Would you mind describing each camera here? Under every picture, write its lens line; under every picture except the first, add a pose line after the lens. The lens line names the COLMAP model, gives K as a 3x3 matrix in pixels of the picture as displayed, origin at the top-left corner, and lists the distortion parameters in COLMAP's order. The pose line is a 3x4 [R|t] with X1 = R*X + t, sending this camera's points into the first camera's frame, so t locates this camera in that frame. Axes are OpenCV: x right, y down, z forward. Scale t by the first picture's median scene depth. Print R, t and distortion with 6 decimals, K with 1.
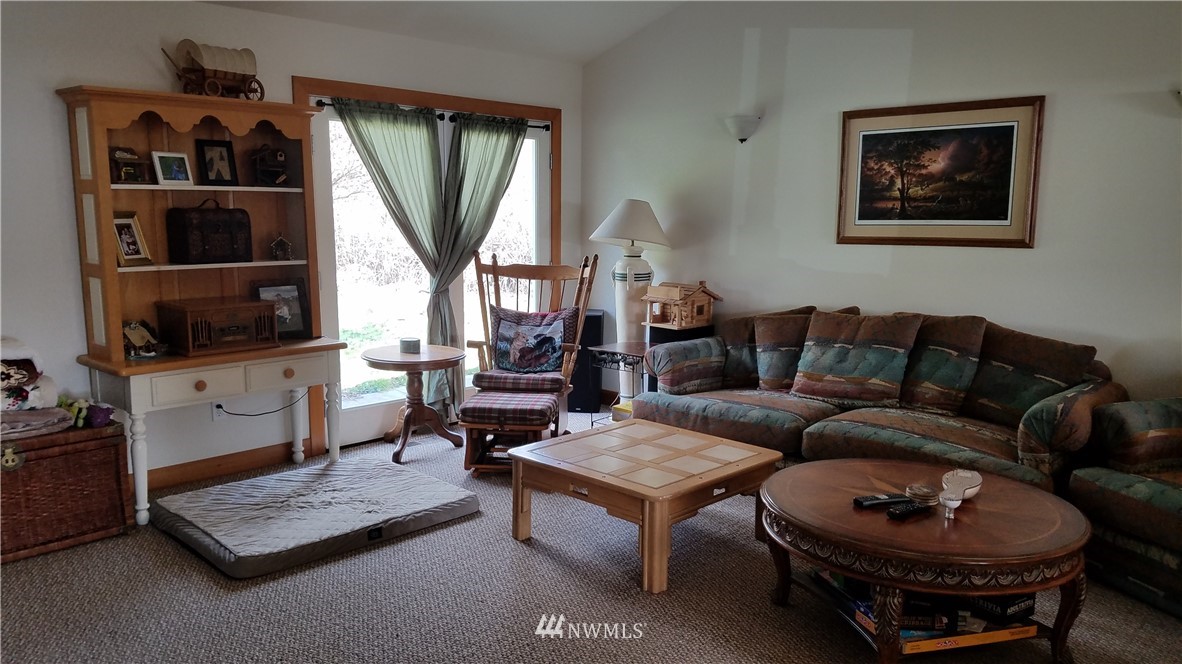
lens RADIAL K [[888.3, 0, 592.4], [0, 888.3, 357.5], [0, 0, 1]] dist [0.196046, -0.285003]
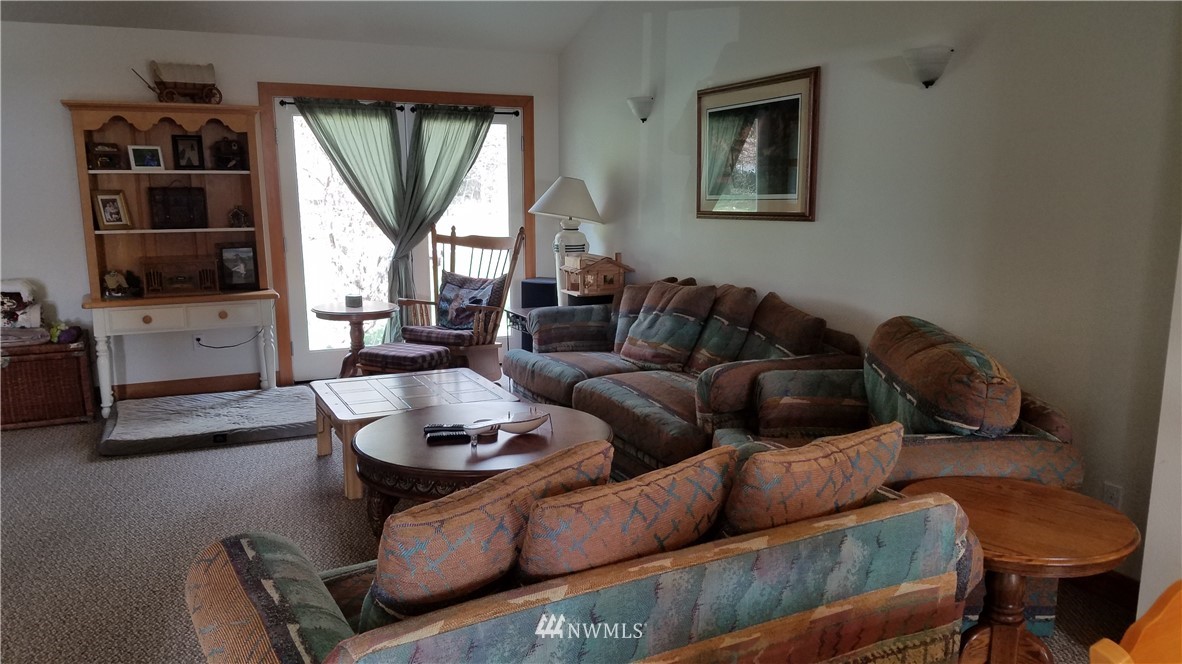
lens RADIAL K [[888.3, 0, 592.4], [0, 888.3, 357.5], [0, 0, 1]] dist [0.196046, -0.285003]
pose [[0.928983, 0.057205, -0.365674, 0.600428], [-0.050239, 0.998329, 0.028546, 0.013553], [0.366696, -0.008148, 0.930305, -0.012164]]
